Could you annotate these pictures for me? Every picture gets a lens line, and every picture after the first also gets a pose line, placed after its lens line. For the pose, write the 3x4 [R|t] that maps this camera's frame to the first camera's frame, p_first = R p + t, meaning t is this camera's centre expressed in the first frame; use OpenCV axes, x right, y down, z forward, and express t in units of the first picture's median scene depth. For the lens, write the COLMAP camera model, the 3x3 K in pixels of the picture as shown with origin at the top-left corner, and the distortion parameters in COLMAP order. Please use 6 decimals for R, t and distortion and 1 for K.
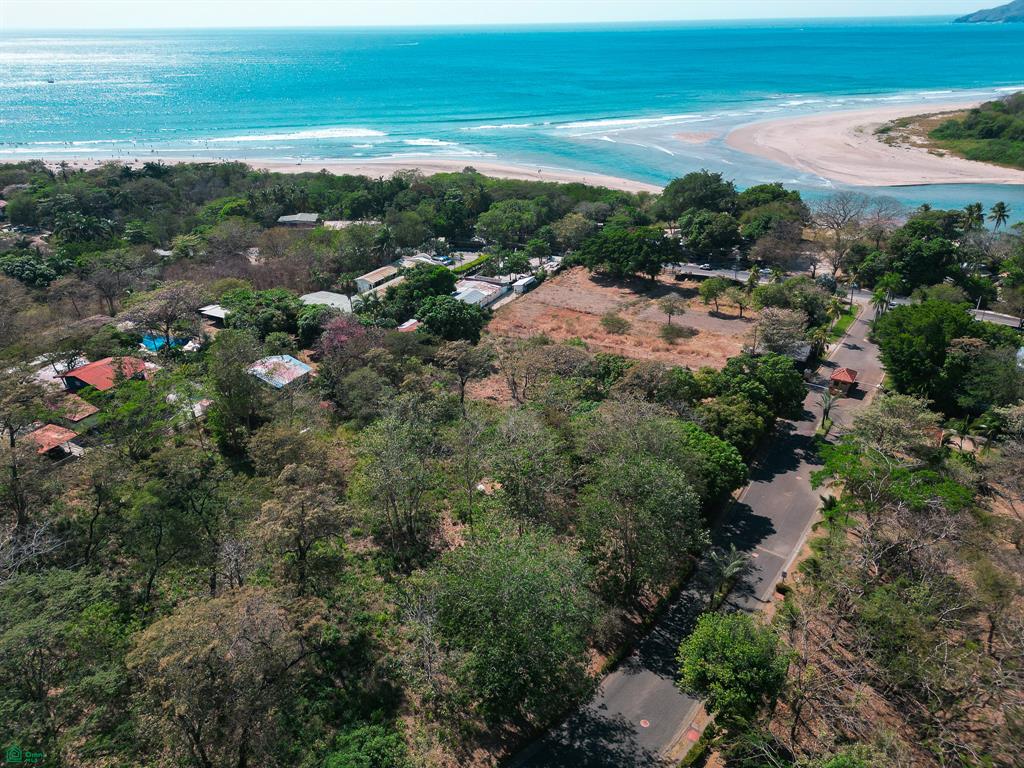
lens RADIAL K [[725.4, 0, 509.2], [0, 725.4, 386.8], [0, 0, 1]] dist [0.076827, -0.075815]
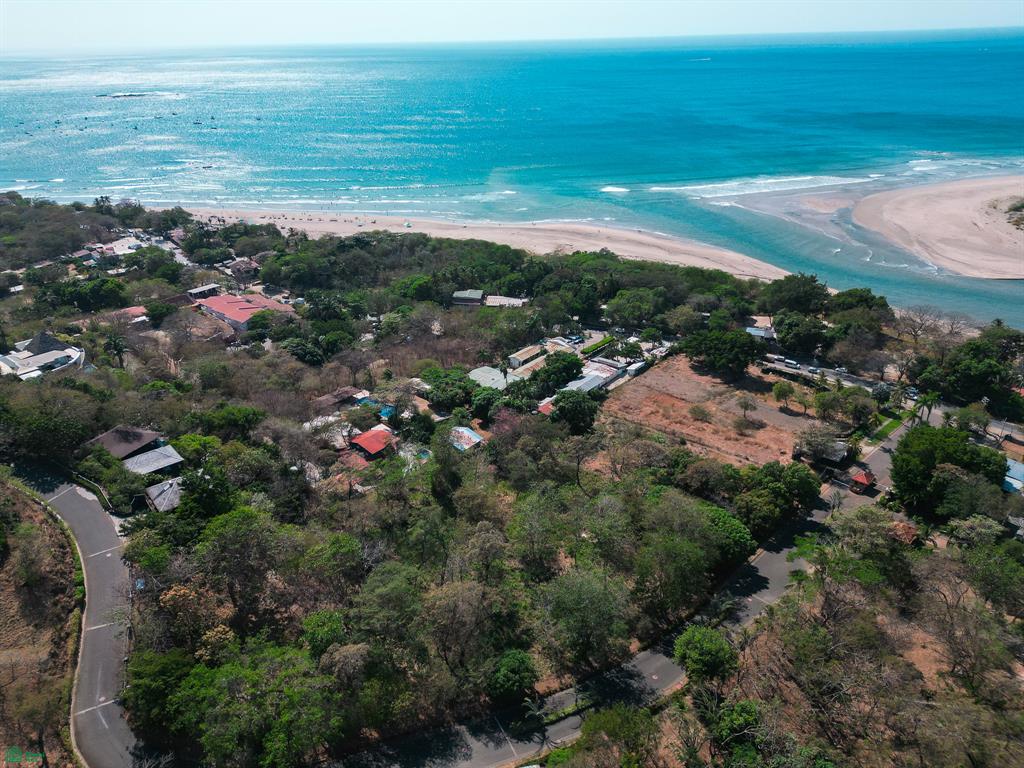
lens RADIAL K [[725.4, 0, 503.0], [0, 725.4, 373.5], [0, 0, 1]] dist [0.076827, -0.075815]
pose [[0.979948, 0.076929, -0.183803, 0.031928], [-0.082588, 0.996311, -0.023320, -0.098202], [0.181331, 0.038033, 0.982686, -0.376252]]
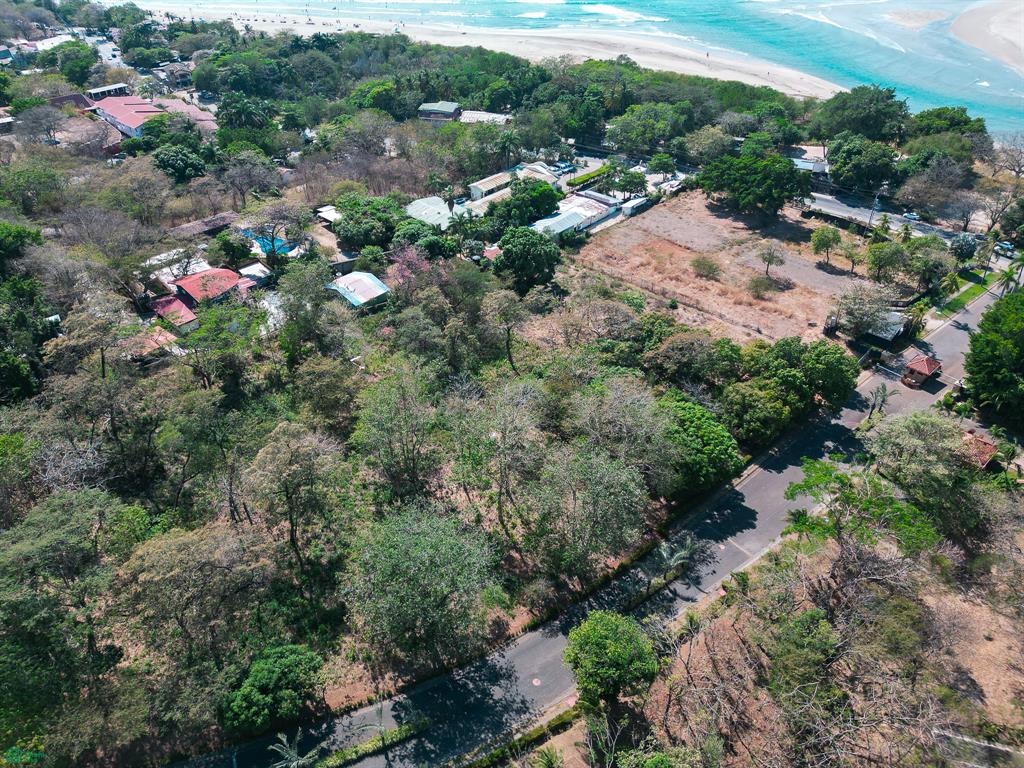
lens RADIAL K [[725.4, 0, 502.3], [0, 725.4, 383.6], [0, 0, 1]] dist [0.076827, -0.075815]
pose [[0.964620, 0.157694, -0.211285, 0.113595], [-0.118215, 0.975027, 0.188010, -0.085971], [0.235657, -0.156381, 0.959172, -0.029114]]
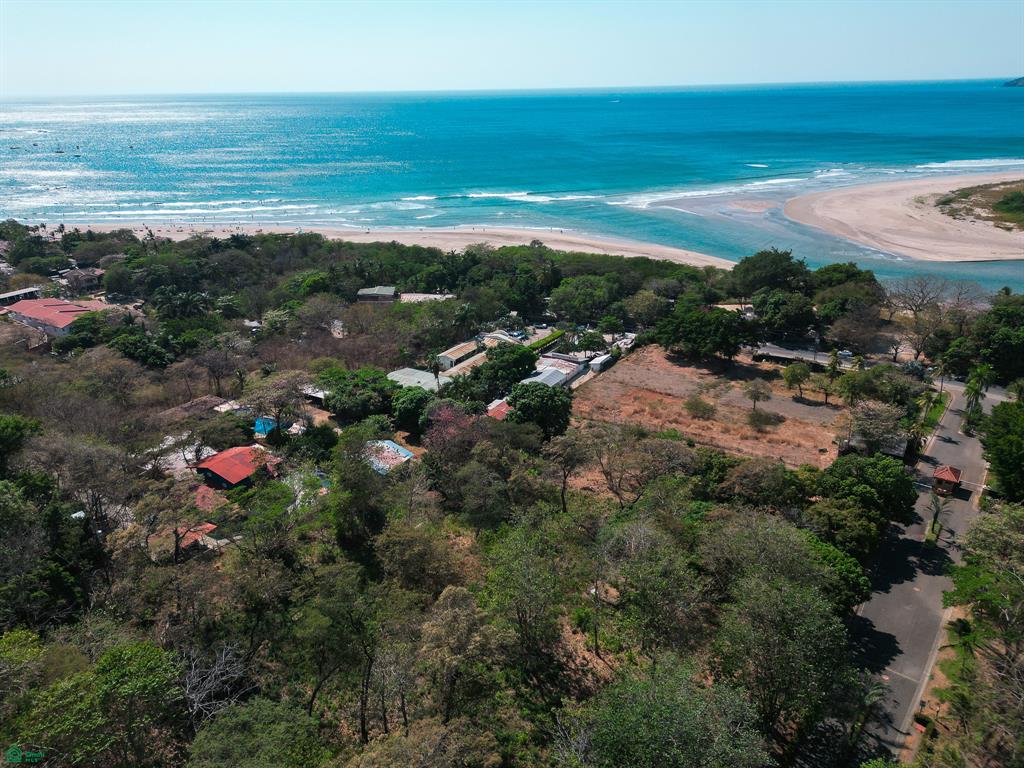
lens RADIAL K [[725.4, 0, 508.2], [0, 725.4, 385.0], [0, 0, 1]] dist [0.076827, -0.075815]
pose [[0.998255, 0.019835, -0.055619, -0.061776], [-0.023902, 0.997012, -0.073453, -0.038816], [0.053996, 0.074655, 0.995747, -0.016475]]
